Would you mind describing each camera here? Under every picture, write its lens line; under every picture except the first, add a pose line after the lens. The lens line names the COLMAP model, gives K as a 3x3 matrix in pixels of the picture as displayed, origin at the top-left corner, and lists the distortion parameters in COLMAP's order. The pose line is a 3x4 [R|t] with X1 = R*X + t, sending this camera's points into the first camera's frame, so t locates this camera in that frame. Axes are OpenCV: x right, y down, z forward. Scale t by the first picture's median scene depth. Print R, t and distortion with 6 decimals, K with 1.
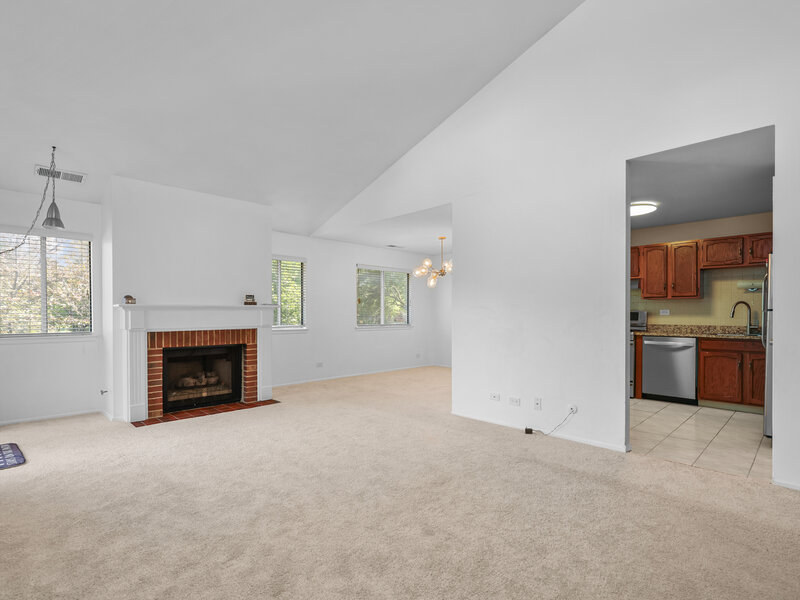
lens RADIAL K [[406.7, 0, 397.2], [0, 406.7, 315.9], [0, 0, 1]] dist [0.004939, -0.000579]
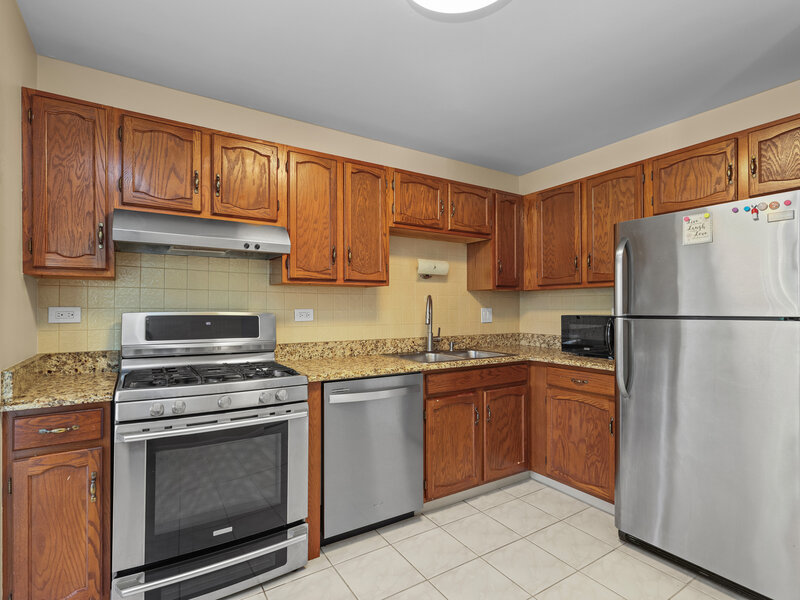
lens RADIAL K [[406.7, 0, 399.7], [0, 406.7, 305.6], [0, 0, 1]] dist [0.004939, -0.000579]
pose [[0.212213, 0.001317, 0.977223, 0.273407], [0.004461, 0.999987, -0.002316, -0.019611], [-0.977213, 0.004851, 0.212204, 0.904277]]
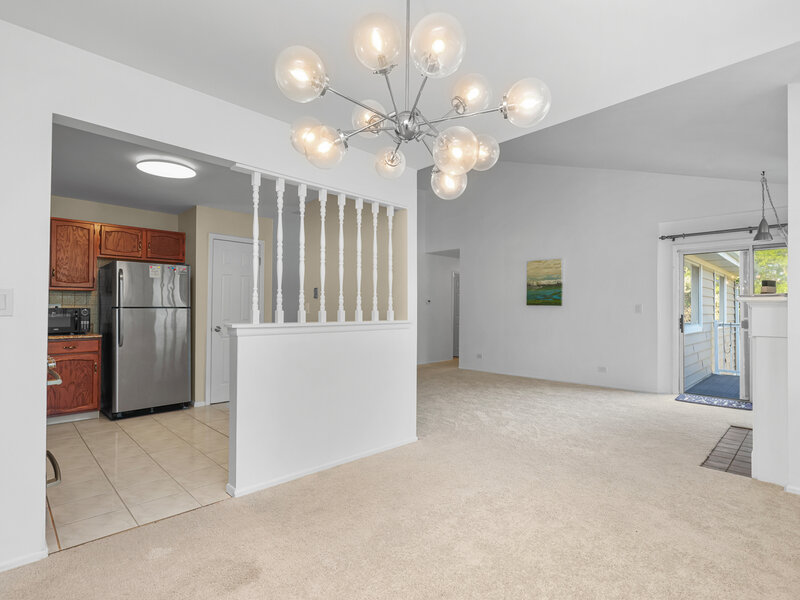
lens RADIAL K [[406.7, 0, 399.4], [0, 406.7, 306.6], [0, 0, 1]] dist [0.004939, -0.000579]
pose [[-0.999981, -0.005393, -0.003005, 0.151854], [-0.005373, 0.999965, -0.006374, -0.008366], [0.003039, -0.006358, -0.999975, 1.597368]]
